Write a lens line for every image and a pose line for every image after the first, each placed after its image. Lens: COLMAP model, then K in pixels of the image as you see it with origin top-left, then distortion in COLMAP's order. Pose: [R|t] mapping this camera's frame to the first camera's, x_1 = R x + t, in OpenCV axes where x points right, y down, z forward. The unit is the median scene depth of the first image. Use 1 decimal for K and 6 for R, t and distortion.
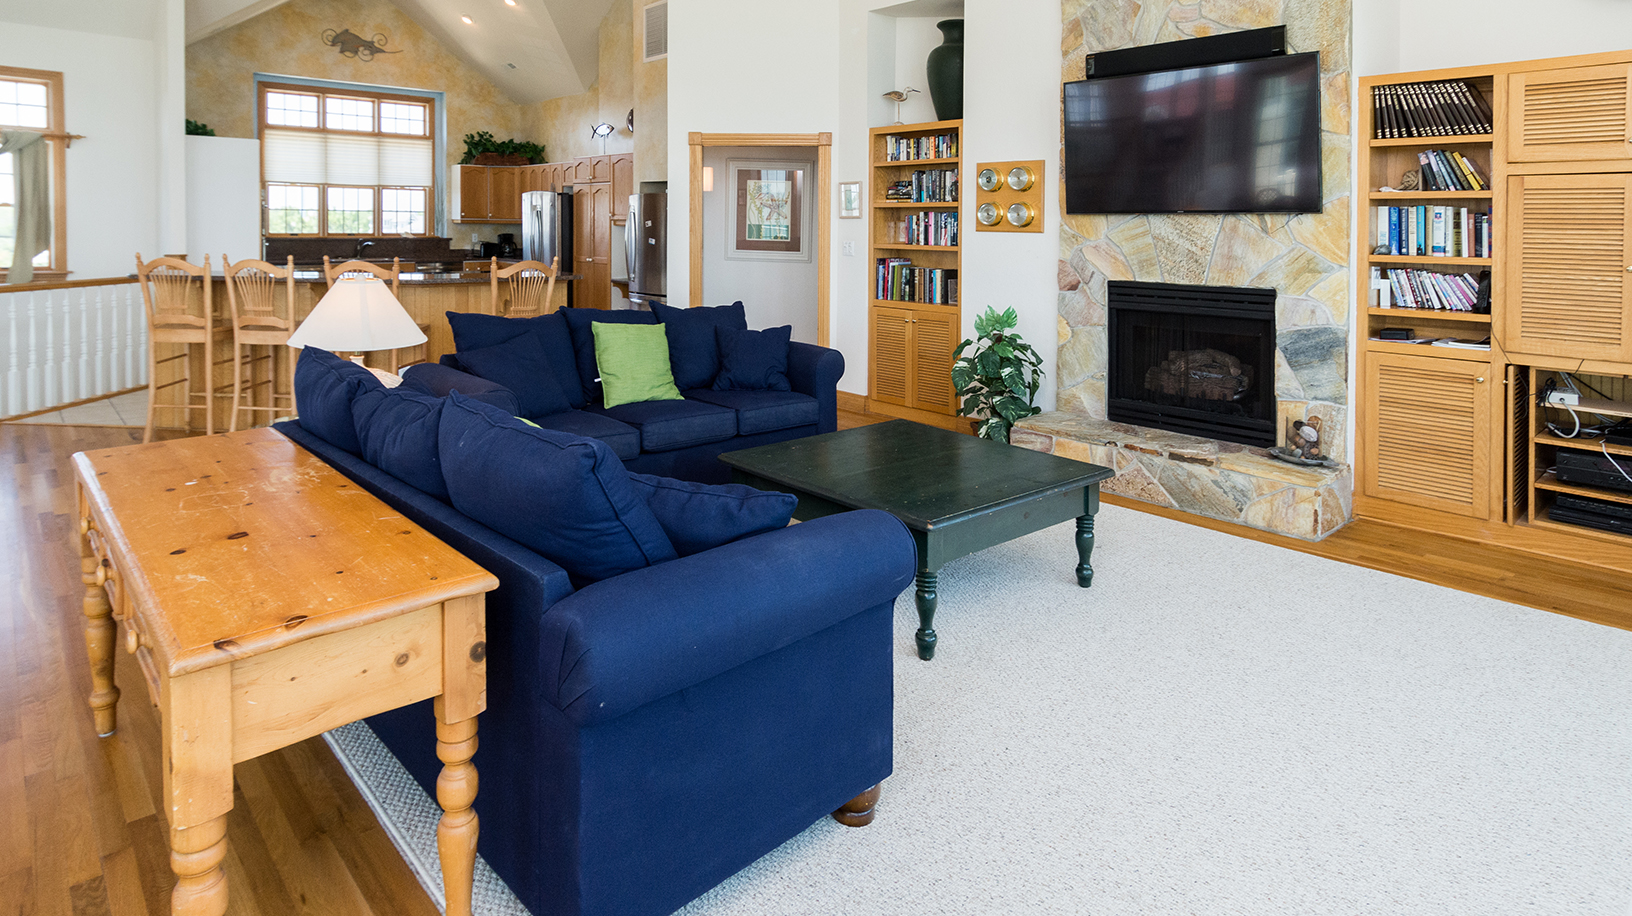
lens RADIAL K [[915.2, 0, 809.1], [0, 915.2, 432.6], [0, 0, 1]] dist [-0.000491, 0.001733]
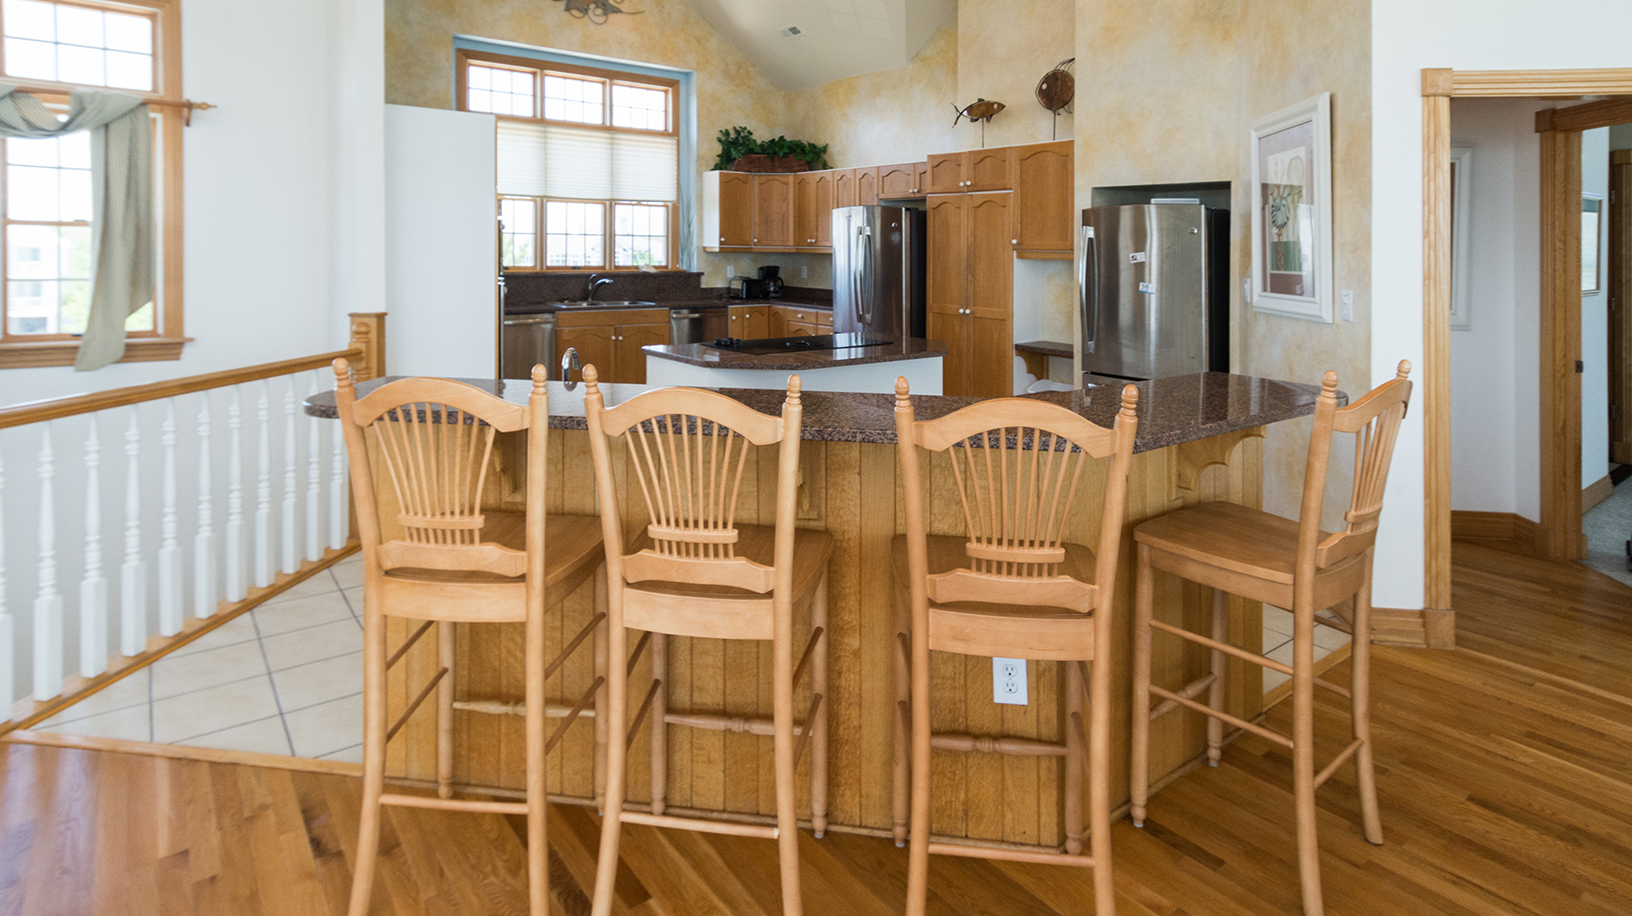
lens RADIAL K [[849.7, 0, 821.9], [0, 849.7, 454.4], [0, 0, 1]] dist [0.002525, -0.000386]
pose [[0.998059, 0.017504, -0.059762, -0.266419], [-0.016593, 0.999739, 0.015695, -0.084107], [0.060021, -0.014673, 0.998089, 0.346044]]
